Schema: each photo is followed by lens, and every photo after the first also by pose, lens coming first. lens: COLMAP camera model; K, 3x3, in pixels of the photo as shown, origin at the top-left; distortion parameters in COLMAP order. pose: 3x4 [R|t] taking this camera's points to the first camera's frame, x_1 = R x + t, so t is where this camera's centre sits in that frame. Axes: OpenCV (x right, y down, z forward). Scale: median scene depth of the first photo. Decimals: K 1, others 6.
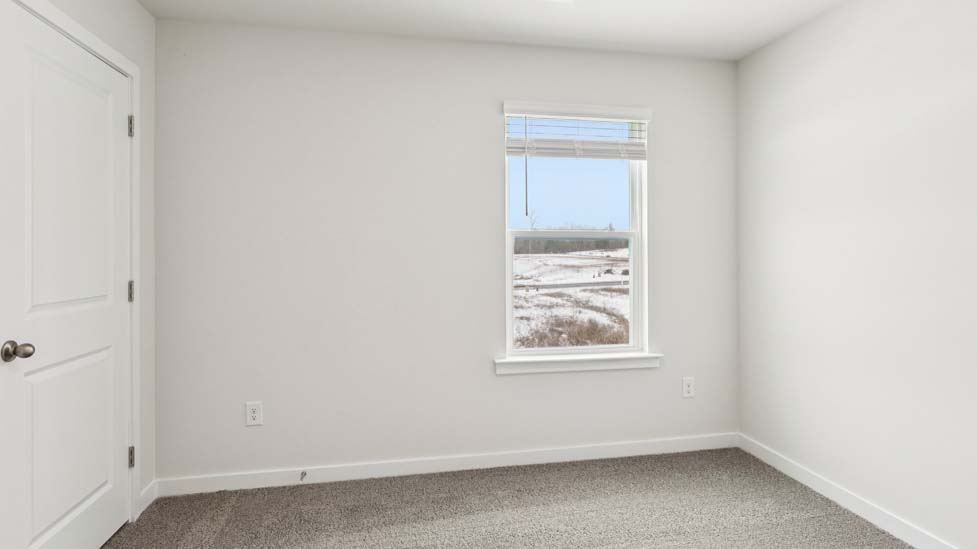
lens RADIAL K [[529.0, 0, 473.9], [0, 529.0, 240.6], [0, 0, 1]] dist [0.003298, 0.000384]
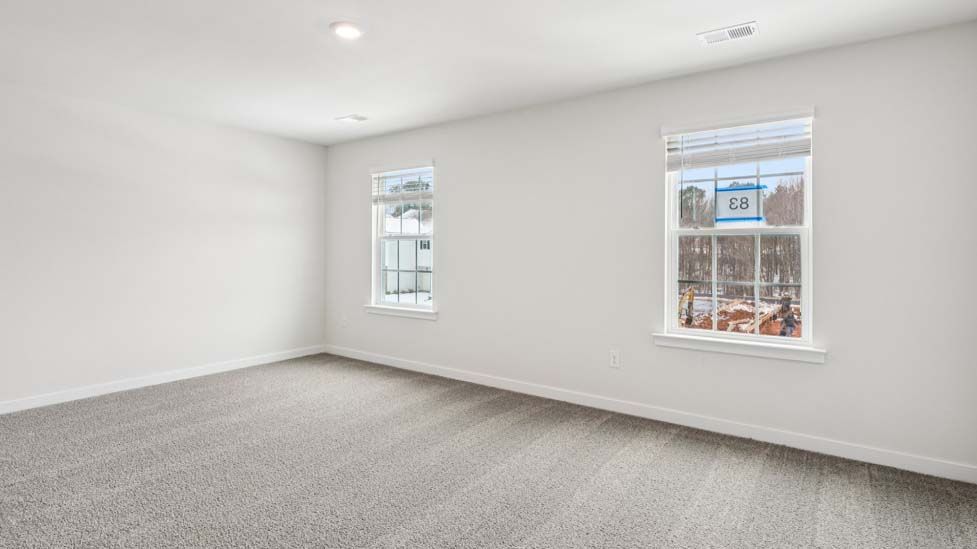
lens RADIAL K [[516.7, 0, 477.3], [0, 516.7, 244.0], [0, 0, 1]] dist [-0.001888, 0.001021]
pose [[0.671770, -0.008258, -0.740714, 0.654054], [0.024694, 0.999632, 0.011251, -0.013997], [0.740348, -0.025849, 0.671726, -0.139638]]
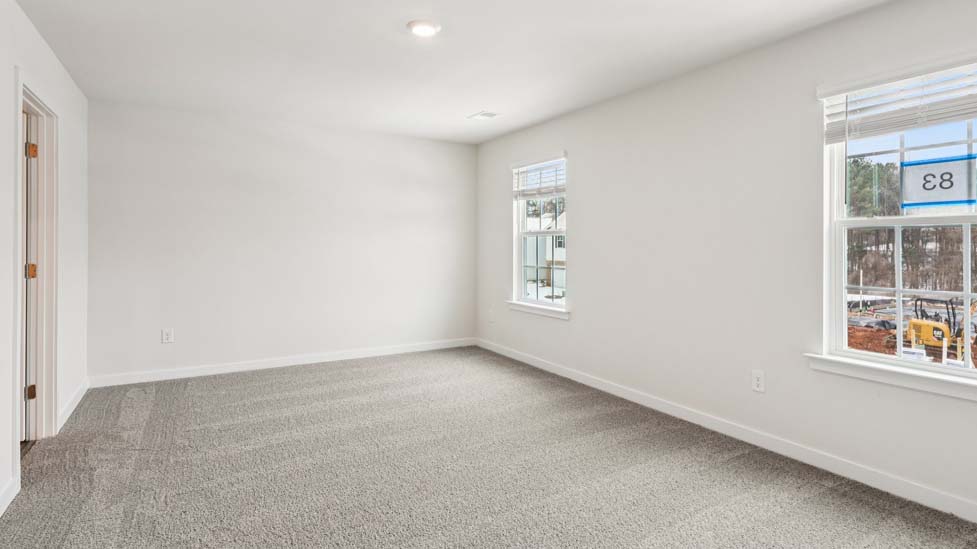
lens RADIAL K [[516.7, 0, 479.6], [0, 516.7, 241.7], [0, 0, 1]] dist [-0.001888, 0.001021]
pose [[0.325198, -0.005981, -0.945627, 0.731688], [0.031070, 0.999508, 0.004363, -0.007700], [0.945135, -0.030800, 0.325224, 0.107446]]
